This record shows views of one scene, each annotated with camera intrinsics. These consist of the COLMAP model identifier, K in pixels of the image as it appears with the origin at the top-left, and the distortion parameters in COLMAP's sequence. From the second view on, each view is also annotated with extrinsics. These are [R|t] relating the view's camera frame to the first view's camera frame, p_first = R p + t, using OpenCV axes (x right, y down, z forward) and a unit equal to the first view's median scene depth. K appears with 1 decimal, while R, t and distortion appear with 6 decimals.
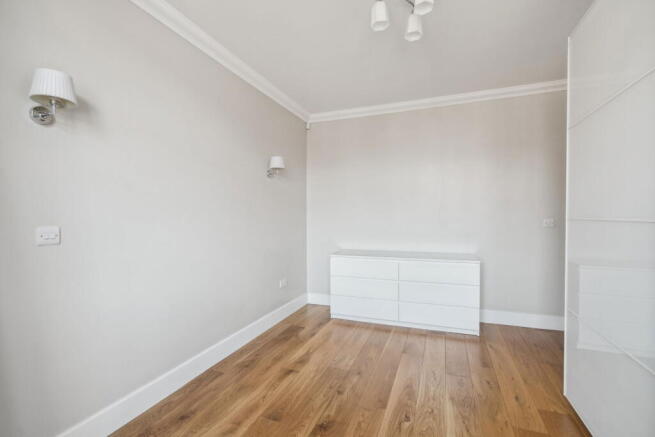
lens RADIAL K [[302.6, 0, 325.4], [0, 302.6, 218.1], [0, 0, 1]] dist [0.001110, 0.000285]
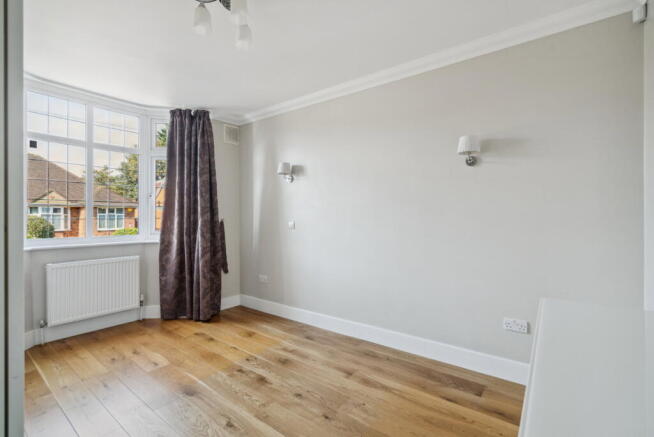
lens RADIAL K [[302.1, 0, 324.9], [0, 302.1, 218.2], [0, 0, 1]] dist [0.001110, 0.000285]
pose [[-0.287341, 0.004218, -0.957819, 0.906420], [-0.005902, 0.999964, 0.006174, -0.010171], [0.957810, 0.007427, -0.287306, 1.277012]]
